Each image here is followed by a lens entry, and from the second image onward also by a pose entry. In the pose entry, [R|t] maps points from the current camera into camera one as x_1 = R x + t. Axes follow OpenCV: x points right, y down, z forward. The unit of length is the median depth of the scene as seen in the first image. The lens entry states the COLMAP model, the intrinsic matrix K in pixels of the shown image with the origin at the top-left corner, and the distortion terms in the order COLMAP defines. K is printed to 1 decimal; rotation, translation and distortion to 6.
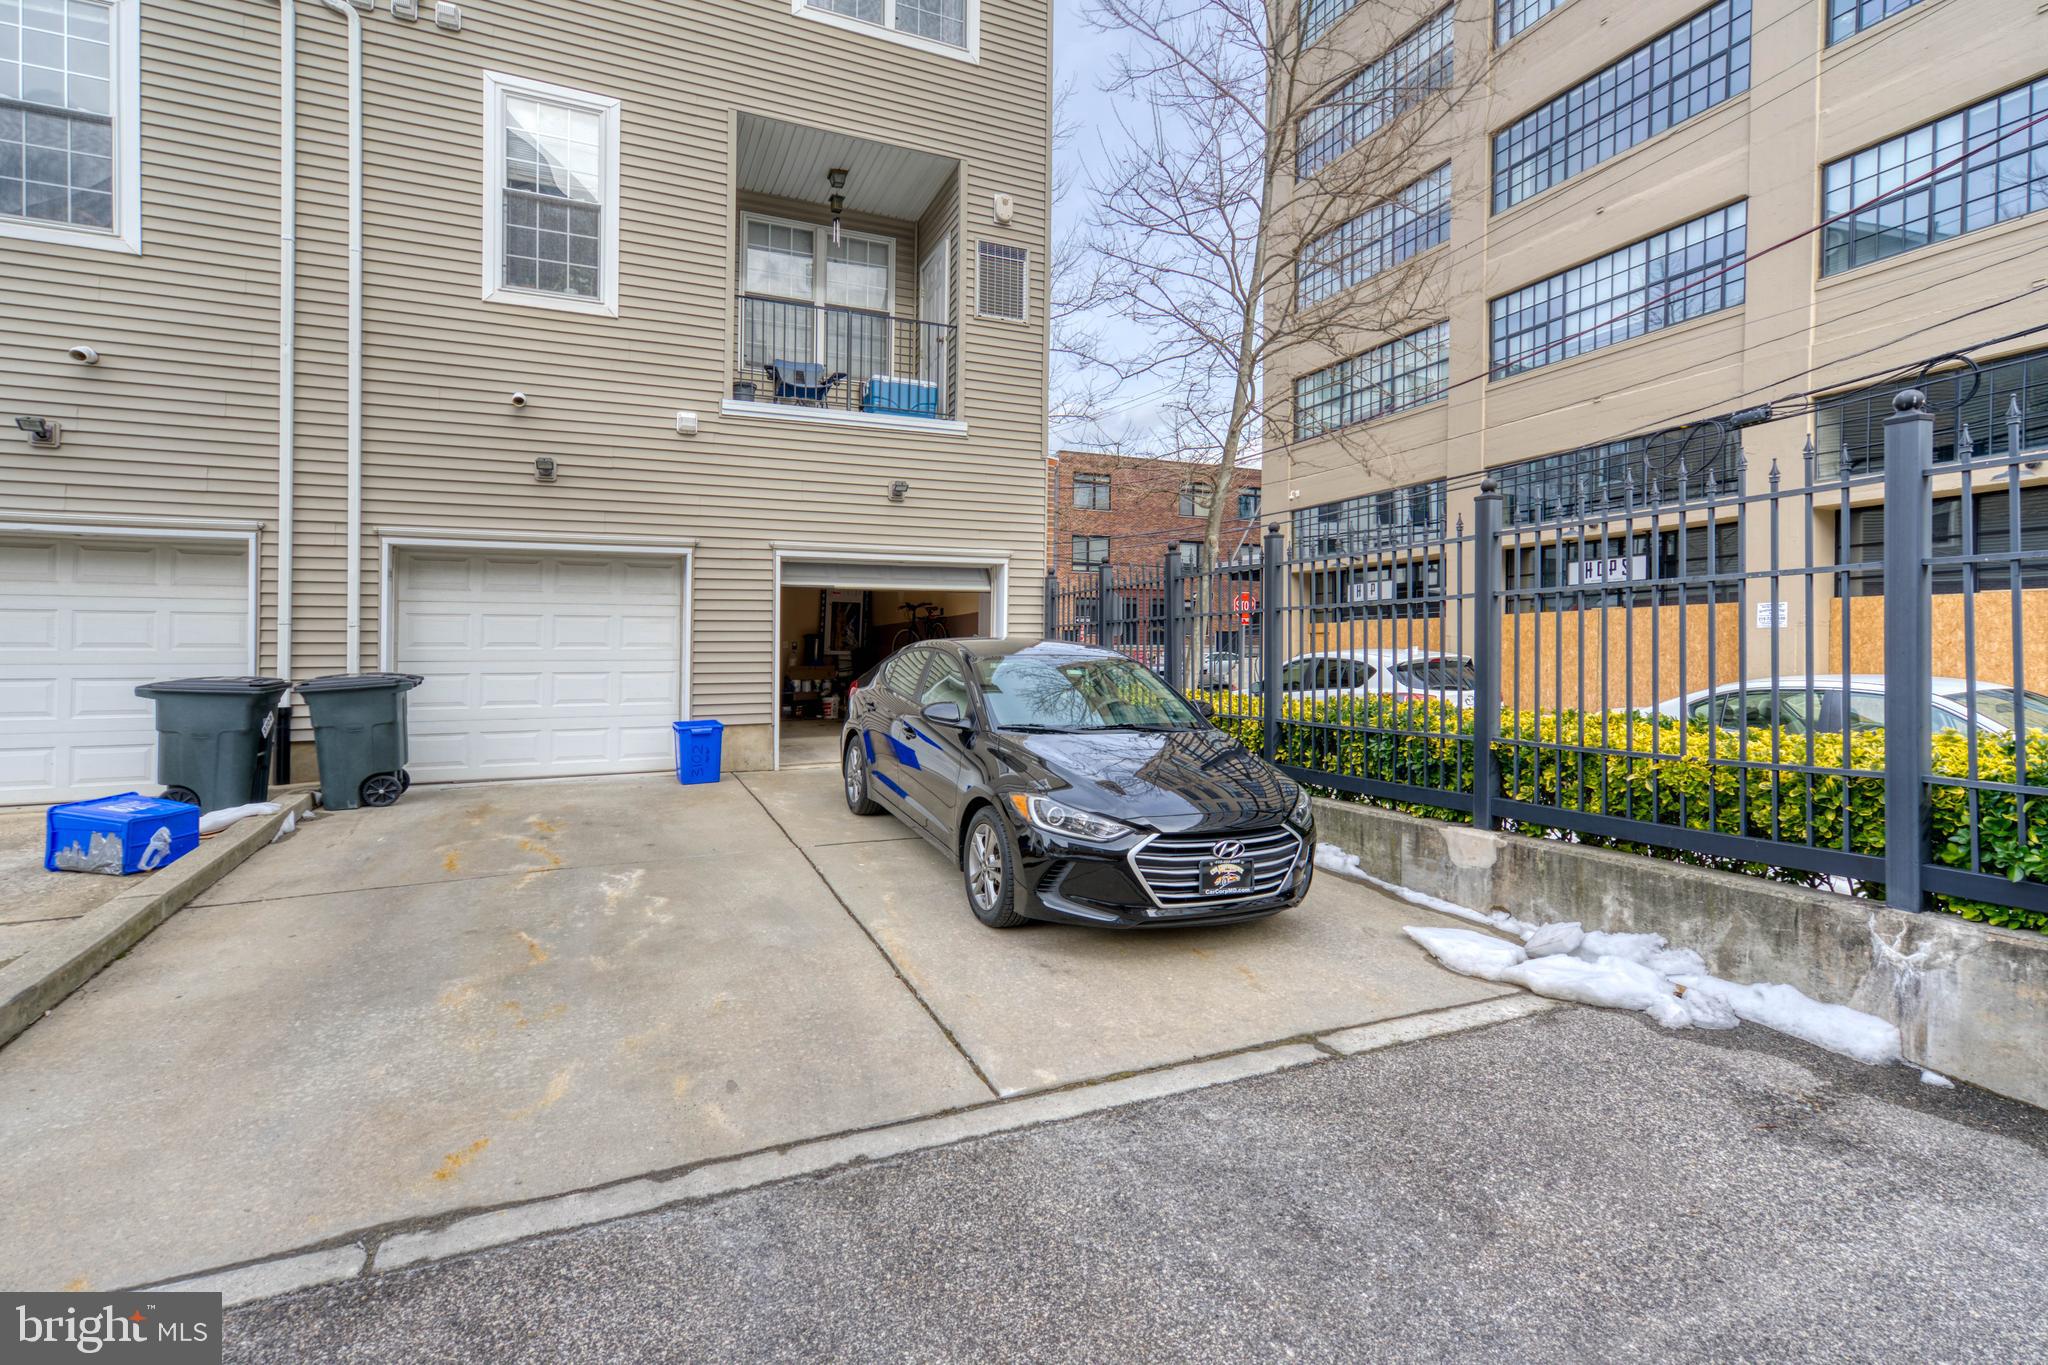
lens RADIAL K [[924.7, 0, 996.2], [0, 924.7, 648.1], [0, 0, 1]] dist [0.004412, 0.002628]
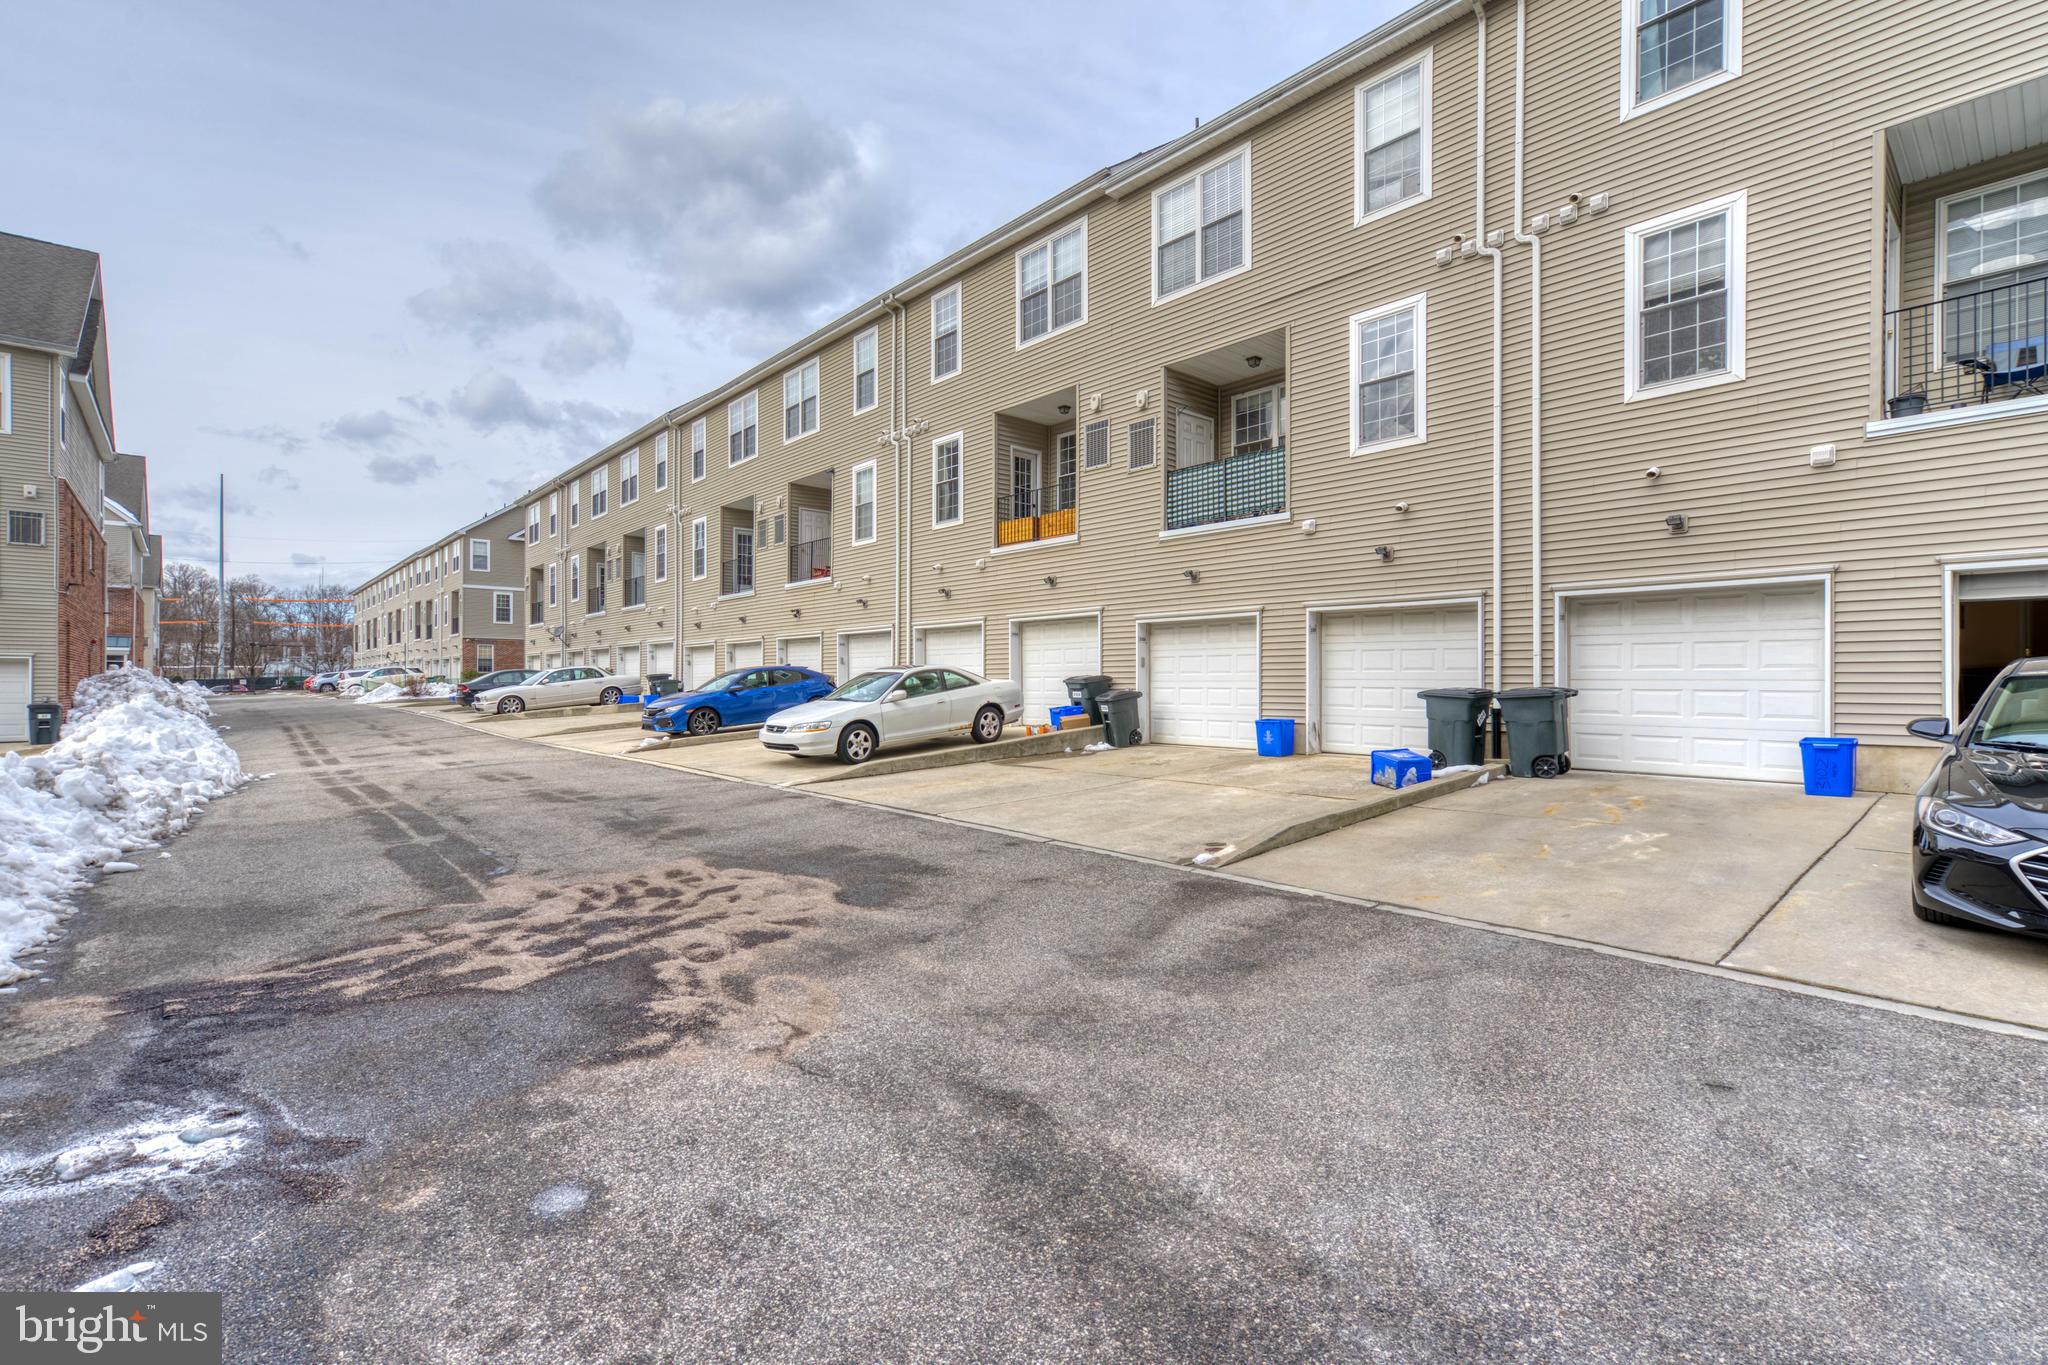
lens RADIAL K [[924.7, 0, 1021.0], [0, 924.7, 676.3], [0, 0, 1]] dist [0.004412, 0.002628]
pose [[0.303735, 0.001362, -0.952756, 0.457724], [0.000653, 0.999998, 0.001638, 0.006889], [0.952756, -0.001120, 0.303734, -0.220840]]
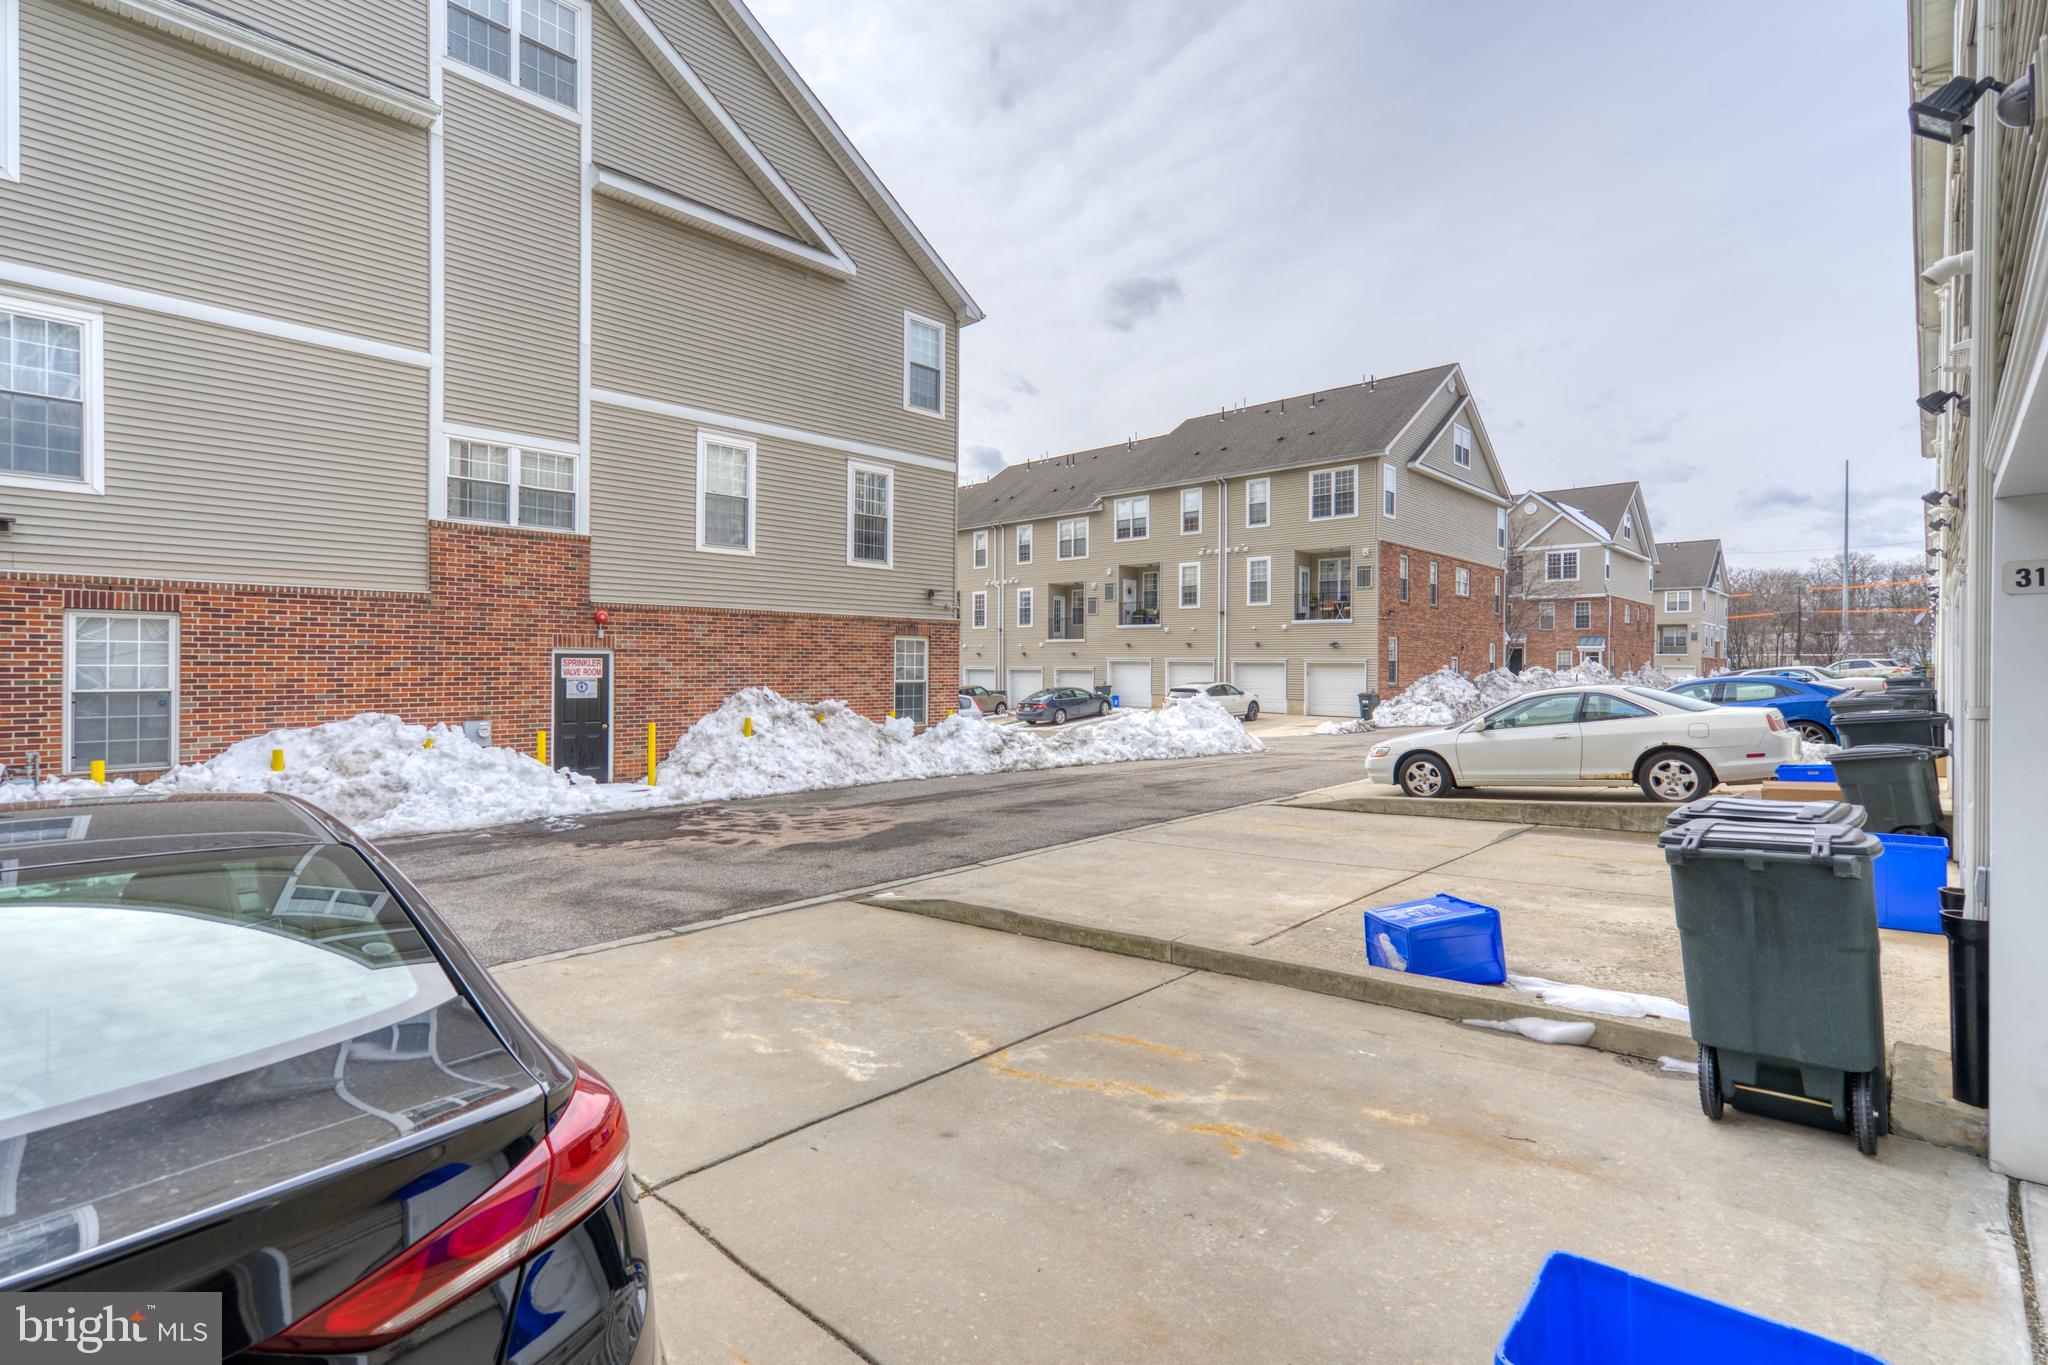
lens RADIAL K [[924.7, 0, 1019.0], [0, 924.7, 670.6], [0, 0, 1]] dist [0.004412, 0.002628]
pose [[-0.921130, 0.007163, -0.389188, -0.173480], [0.004662, 0.999962, 0.007369, -0.057028], [0.389226, 0.004973, -0.921129, 1.299694]]
